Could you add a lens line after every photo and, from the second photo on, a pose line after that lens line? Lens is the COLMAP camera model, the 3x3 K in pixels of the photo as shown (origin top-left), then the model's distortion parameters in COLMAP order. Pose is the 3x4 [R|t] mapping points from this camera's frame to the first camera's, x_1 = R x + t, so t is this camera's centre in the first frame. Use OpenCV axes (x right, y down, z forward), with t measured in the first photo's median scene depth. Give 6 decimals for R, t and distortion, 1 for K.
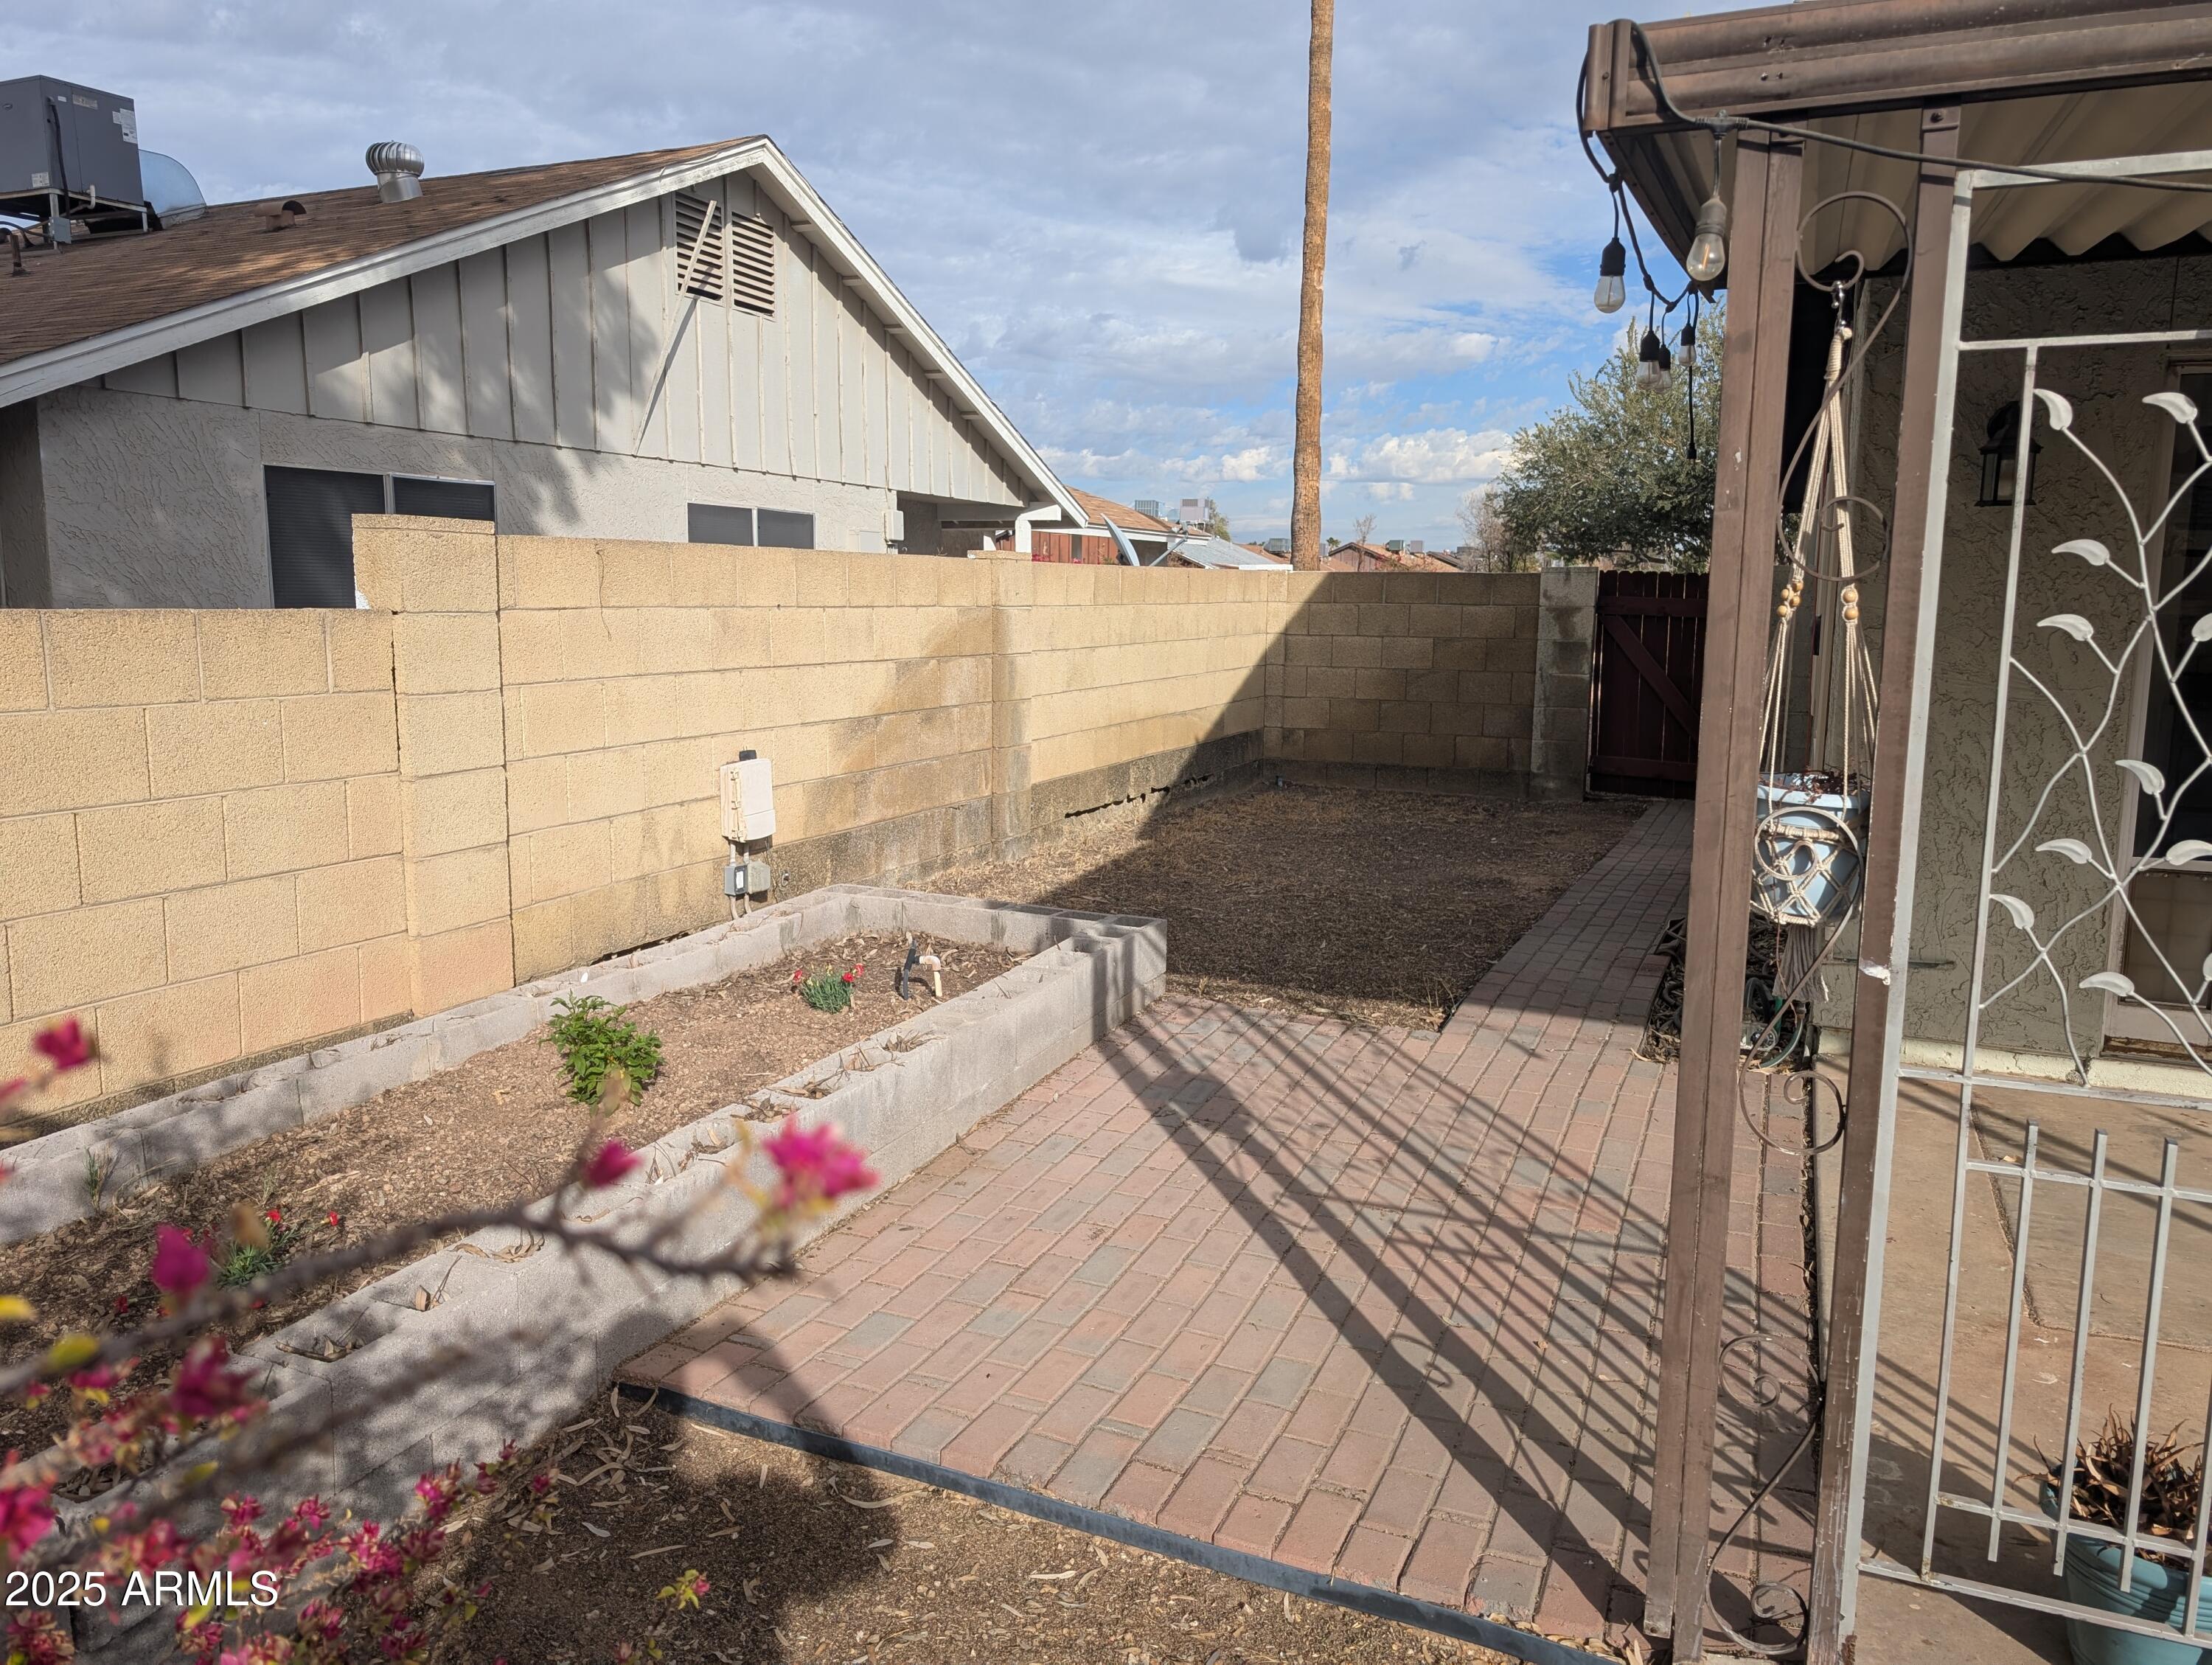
lens RADIAL K [[1629.3, 0, 1106.0], [0, 1629.3, 832.5], [0, 0, 1]] dist [0.069882, -0.045044]
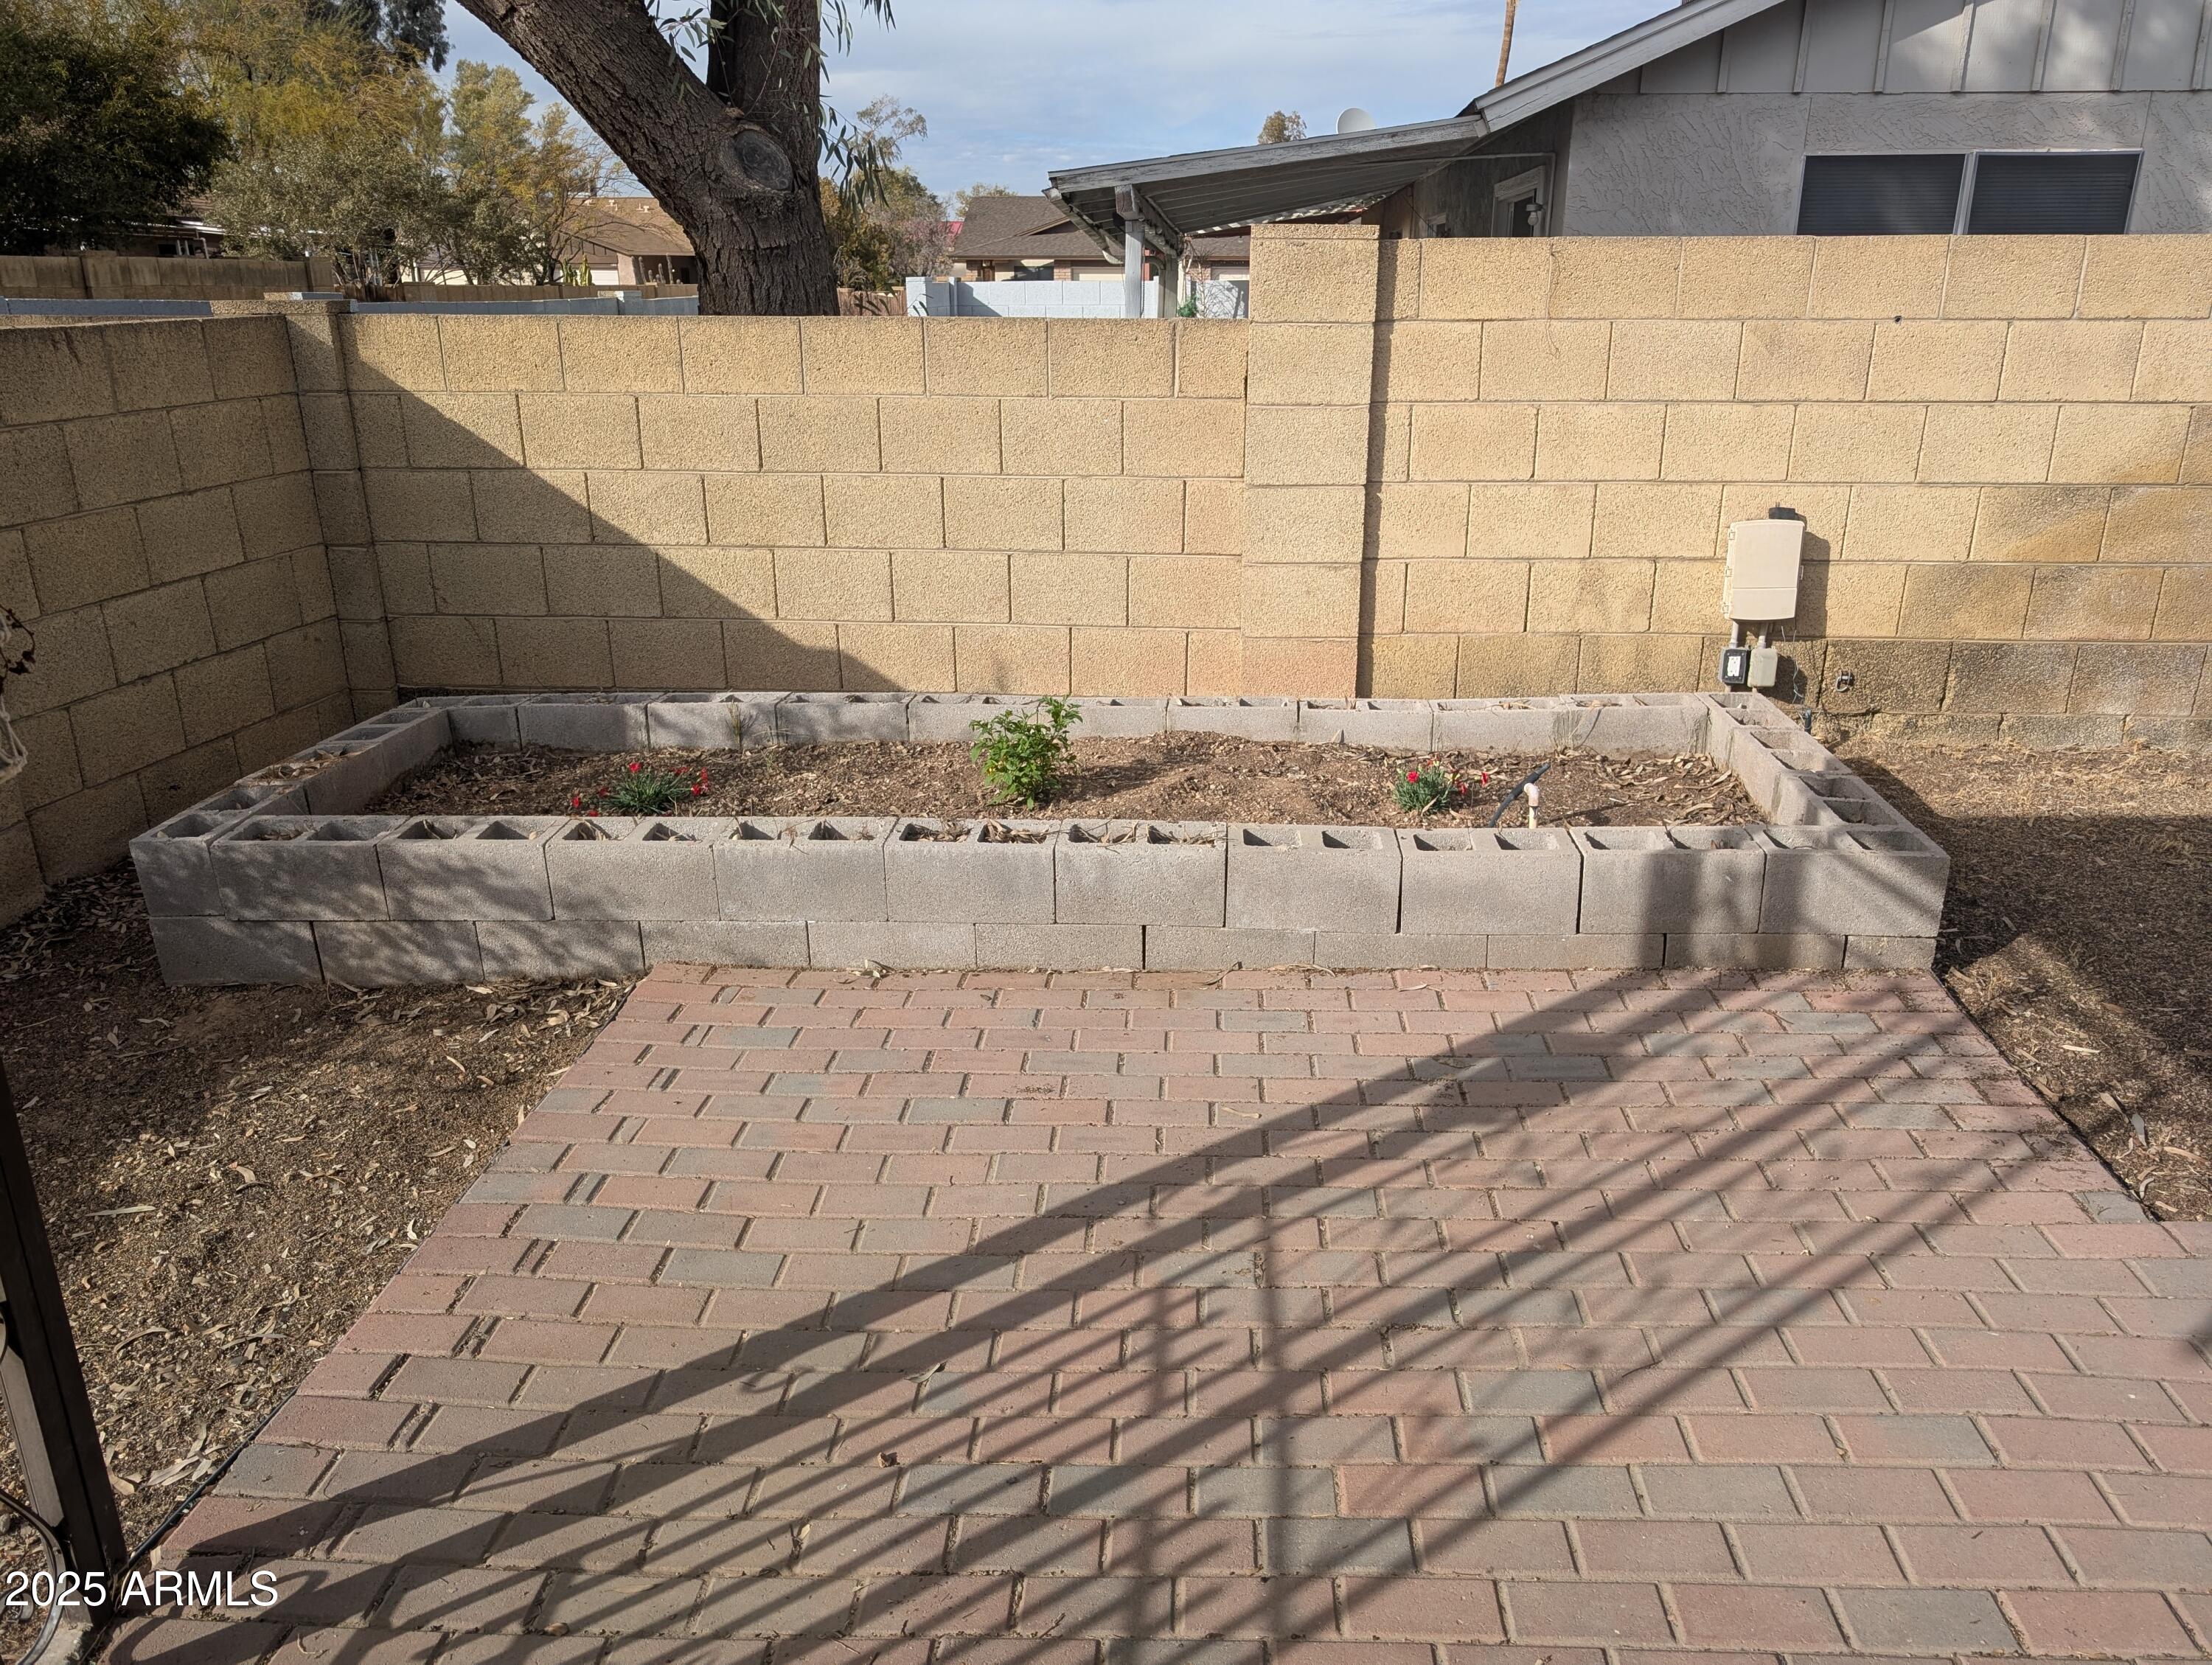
lens RADIAL K [[1595.1, 0, 1106.0], [0, 1595.1, 832.5], [0, 0, 1]] dist [0.039515, -0.041795]
pose [[0.330484, 0.302996, -0.893853, 0.539829], [-0.135679, 0.952482, 0.272706, -0.088777], [0.934008, 0.031152, 0.355890, 0.555613]]
